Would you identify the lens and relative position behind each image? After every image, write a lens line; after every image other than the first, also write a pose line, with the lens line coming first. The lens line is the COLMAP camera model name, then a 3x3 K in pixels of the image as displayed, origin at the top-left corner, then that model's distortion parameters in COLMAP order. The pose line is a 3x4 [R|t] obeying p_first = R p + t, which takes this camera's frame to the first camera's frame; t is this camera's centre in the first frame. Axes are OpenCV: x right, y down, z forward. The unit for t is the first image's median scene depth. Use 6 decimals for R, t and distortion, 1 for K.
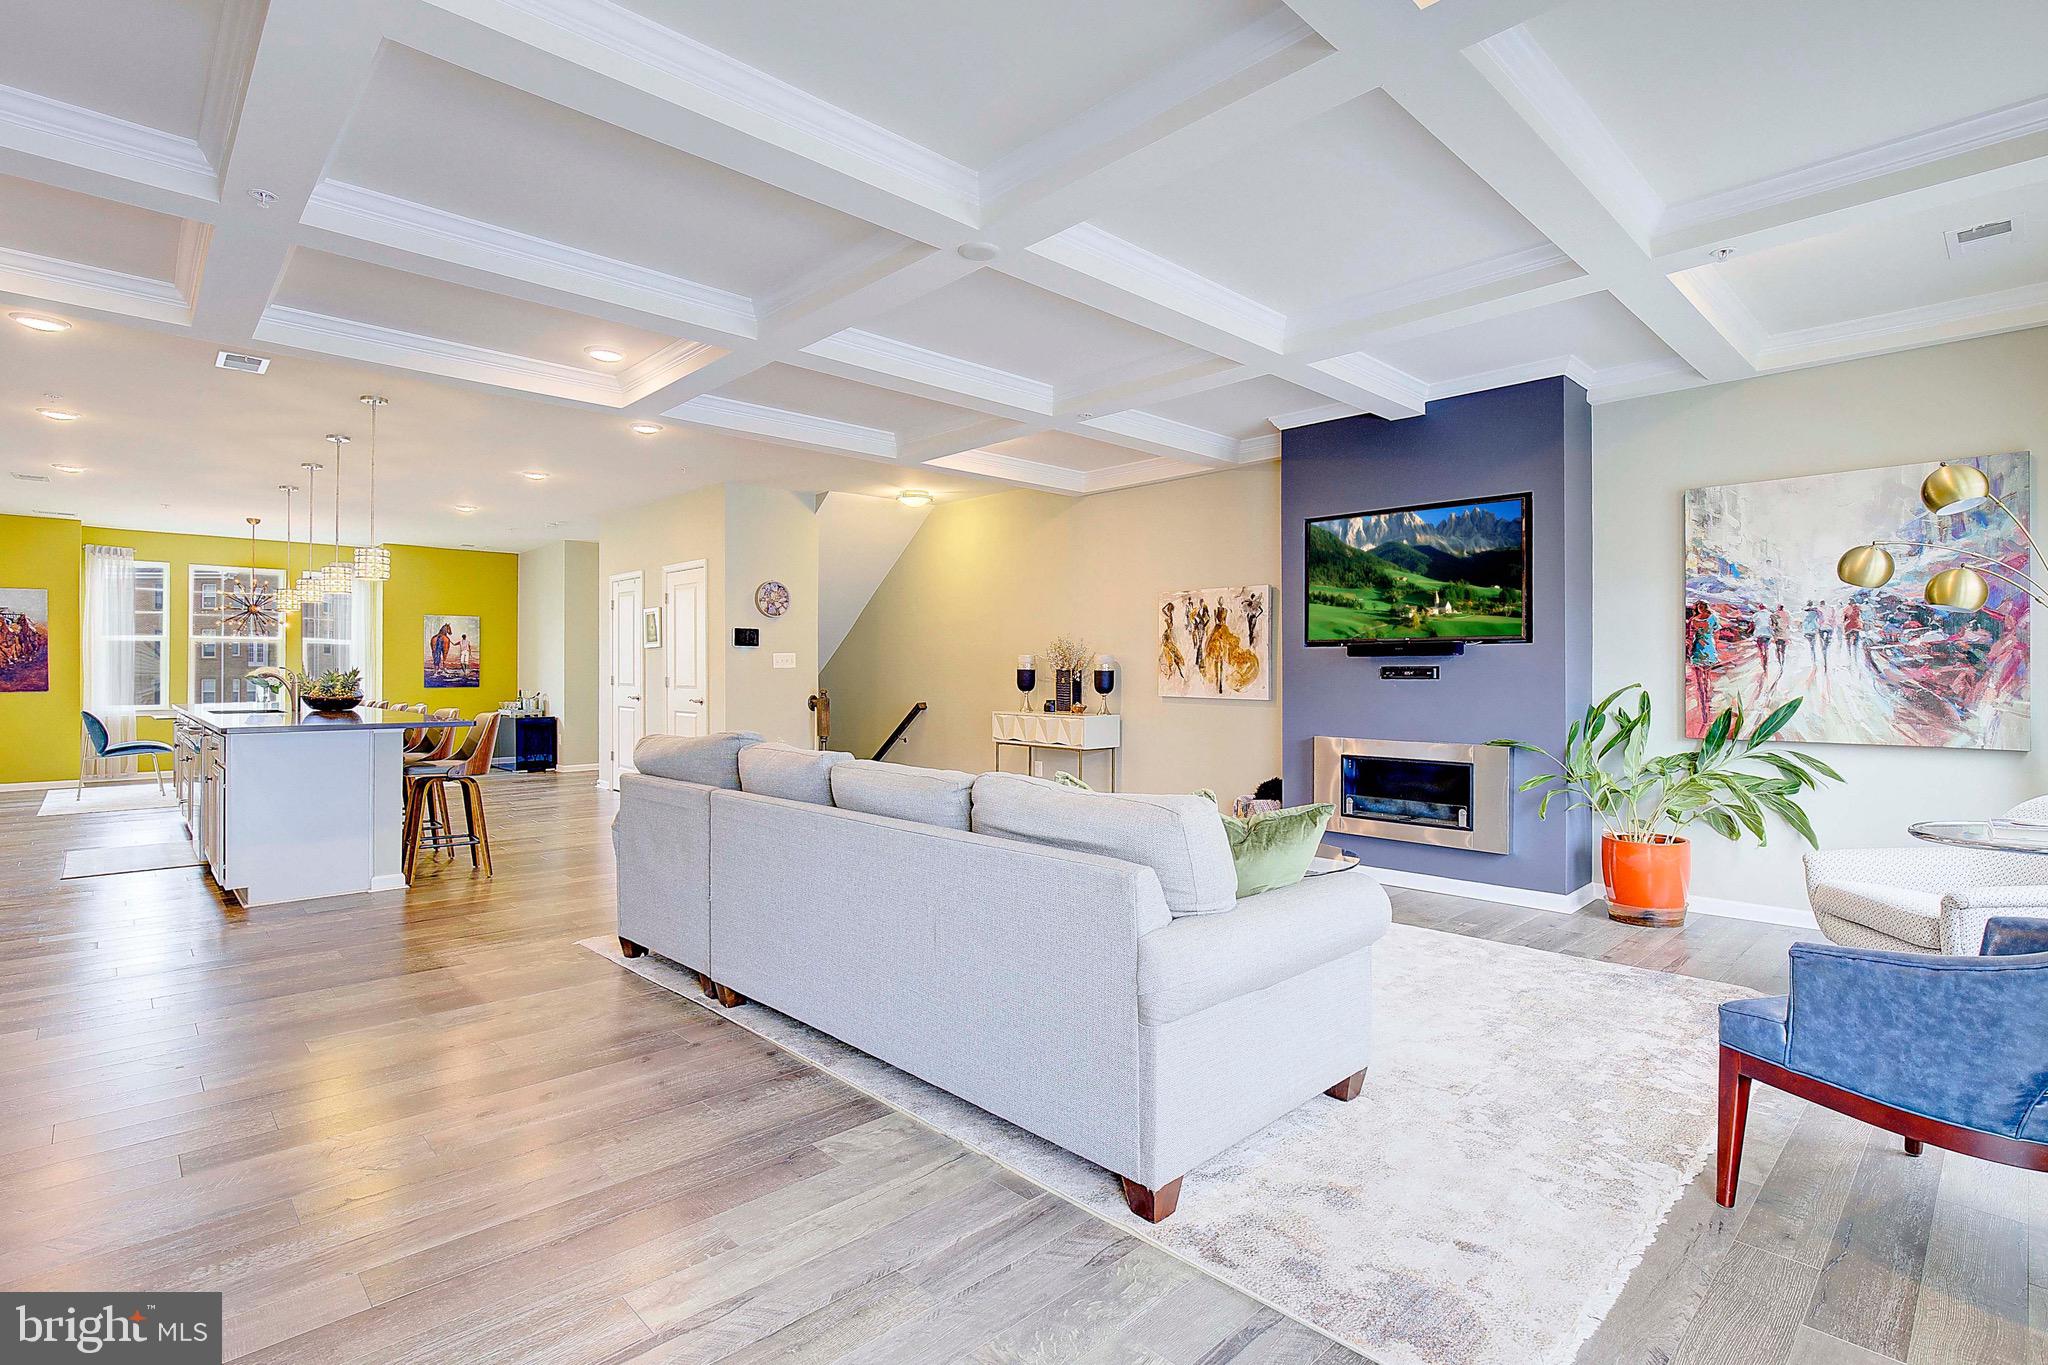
lens RADIAL K [[971.7, 0, 1020.4], [0, 971.7, 670.5], [0, 0, 1]] dist [-0.013170, 0.003923]
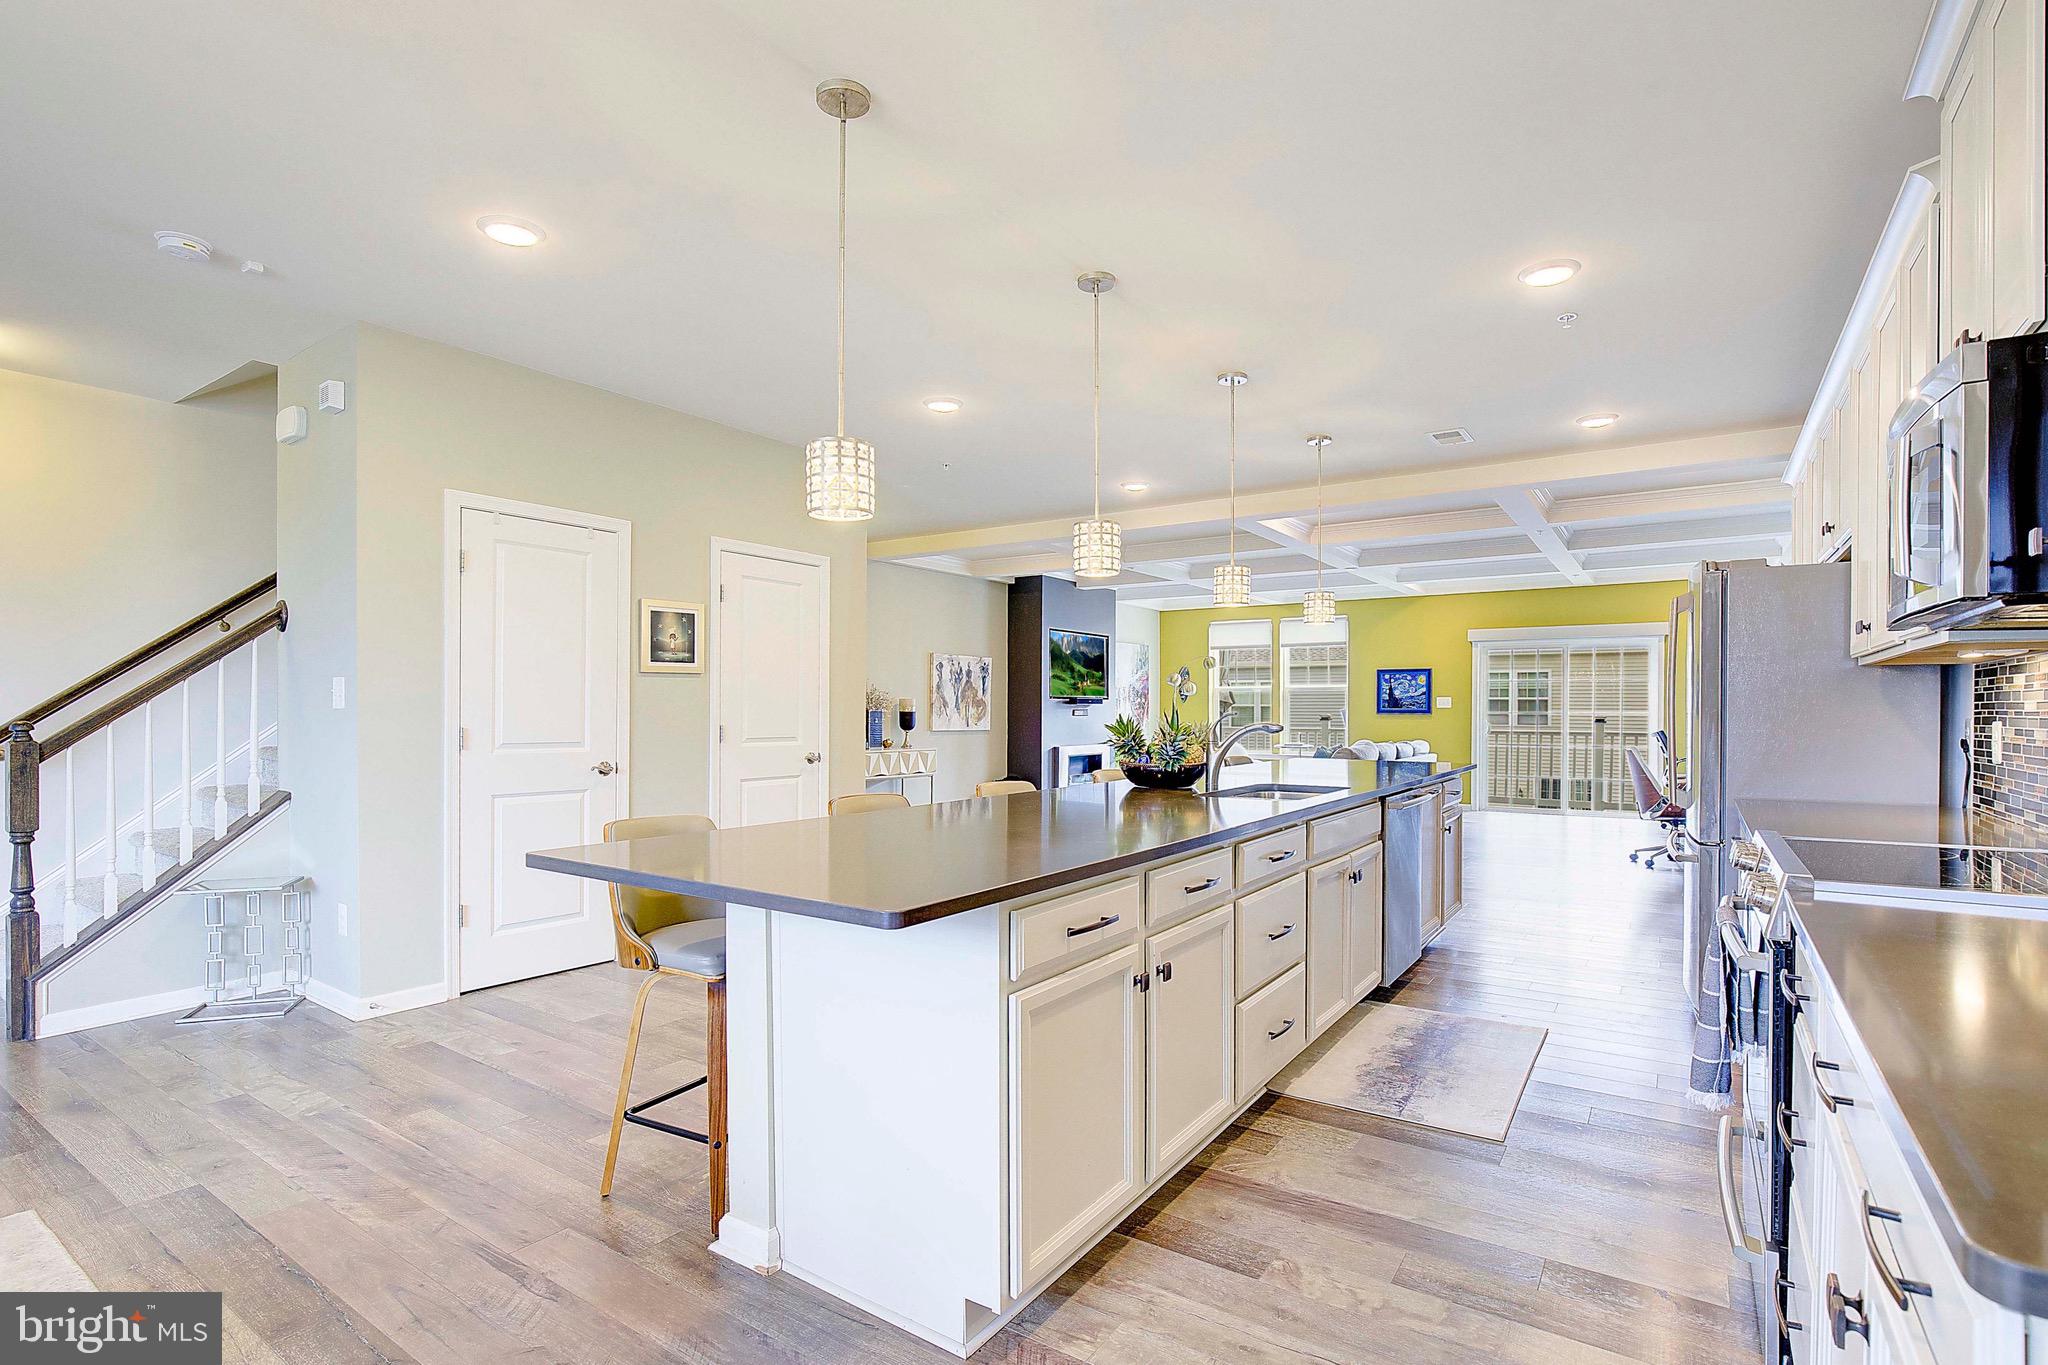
lens RADIAL K [[971.7, 0, 1056.2], [0, 971.7, 753.1], [0, 0, 1]] dist [-0.013170, 0.003923]
pose [[-0.212842, -0.044325, 0.976081, -1.131982], [-0.002290, 0.998990, 0.044866, -0.002986], [-0.977084, 0.007314, -0.212729, 1.043871]]
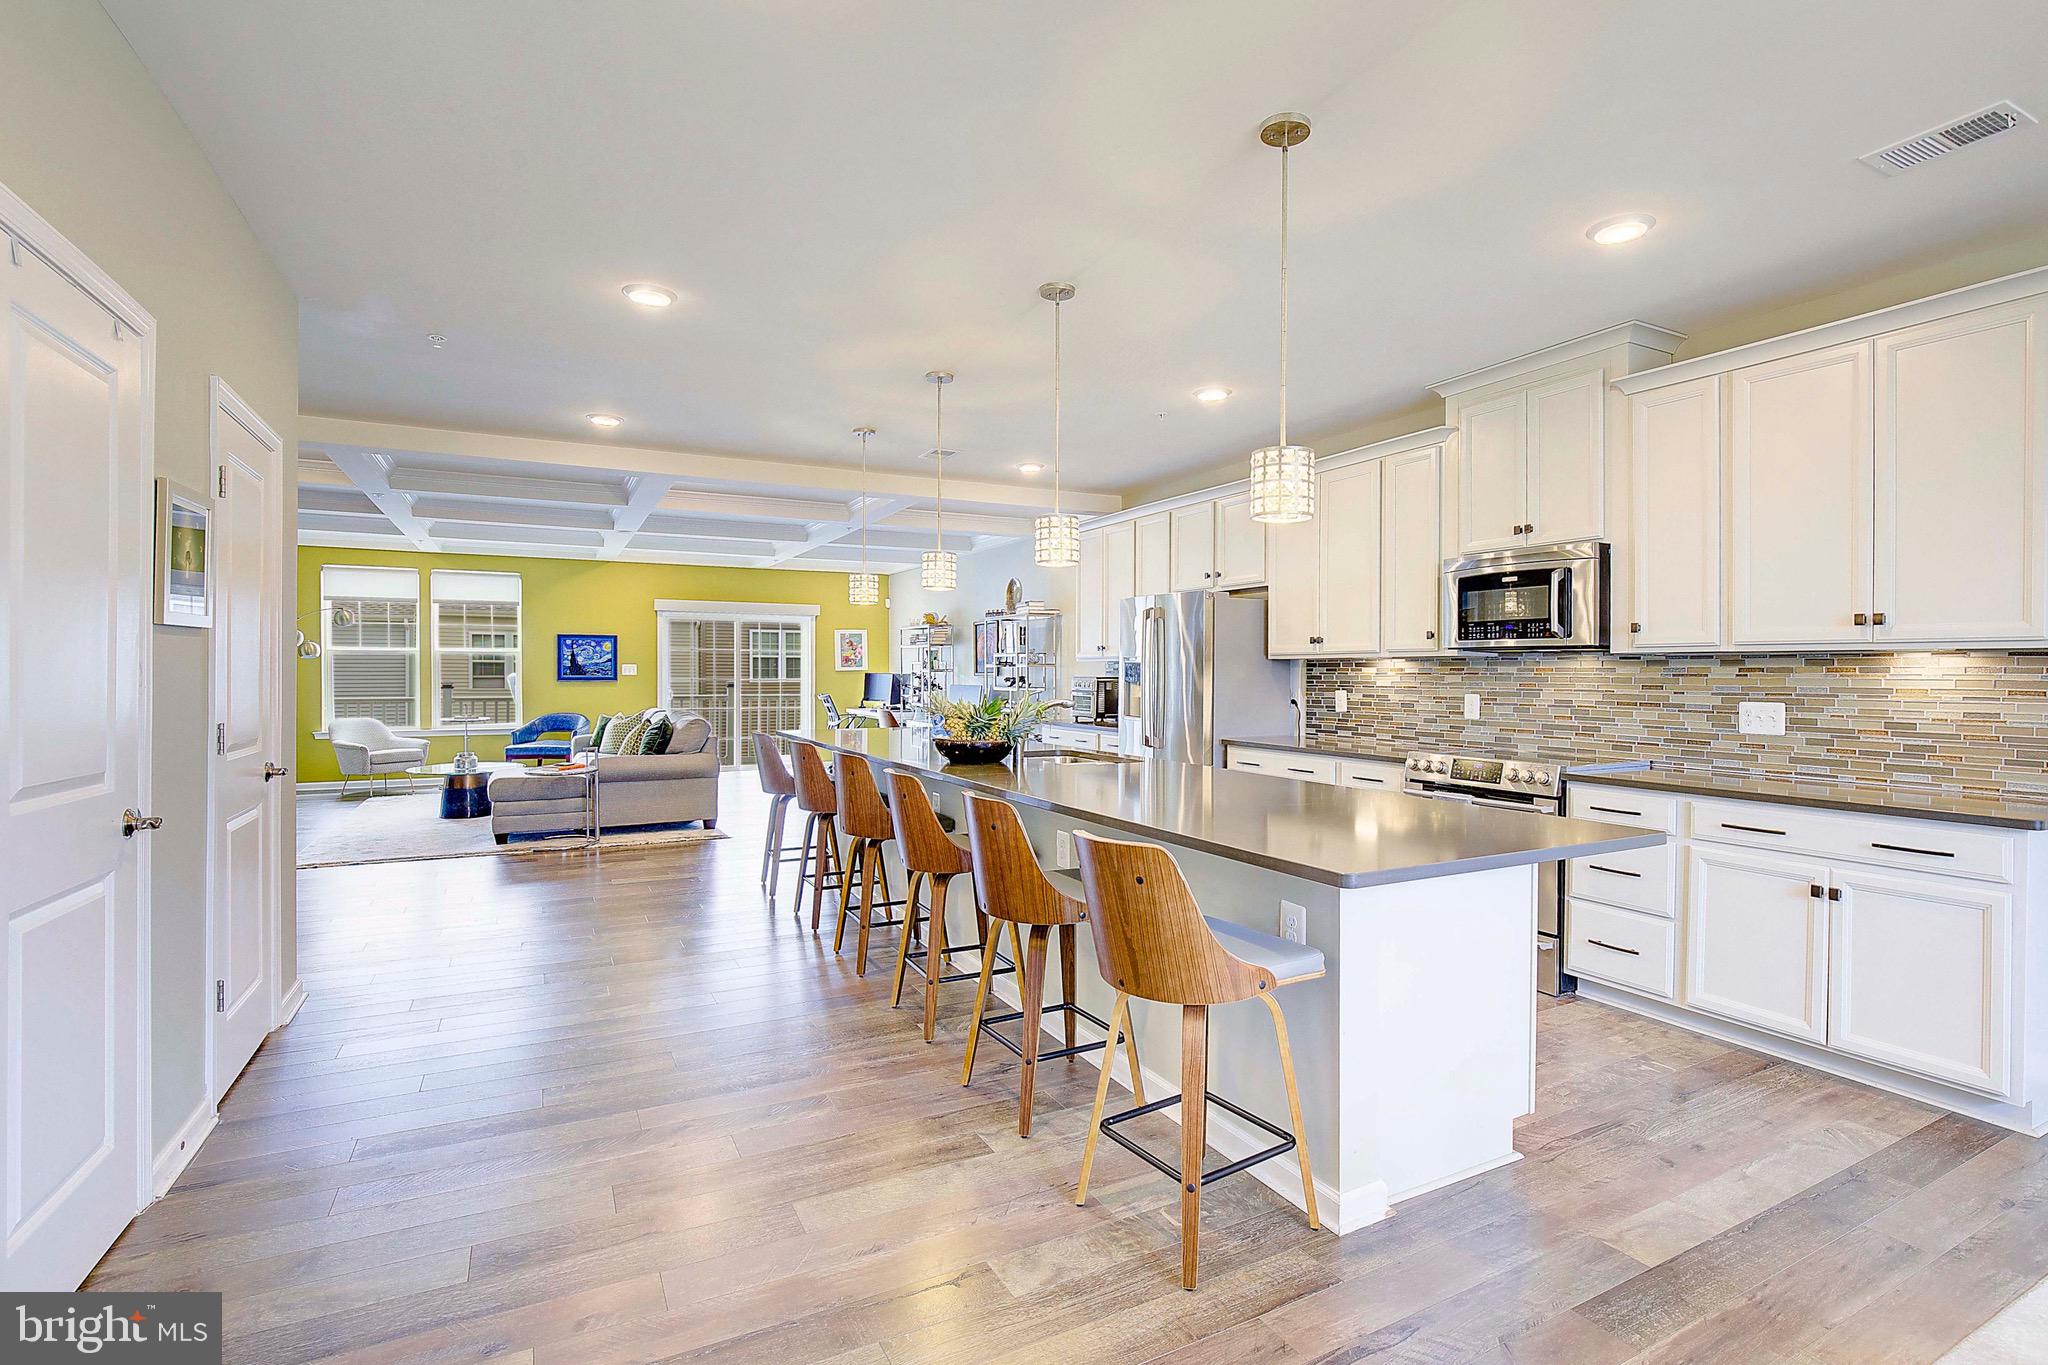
lens RADIAL K [[971.7, 0, 1033.1], [0, 971.7, 674.4], [0, 0, 1]] dist [-0.013170, 0.003923]
pose [[-0.965699, -0.004449, 0.259624, -0.786466], [-0.004205, 0.999990, 0.001497, -0.012952], [-0.259628, 0.000354, -0.965709, 1.429142]]
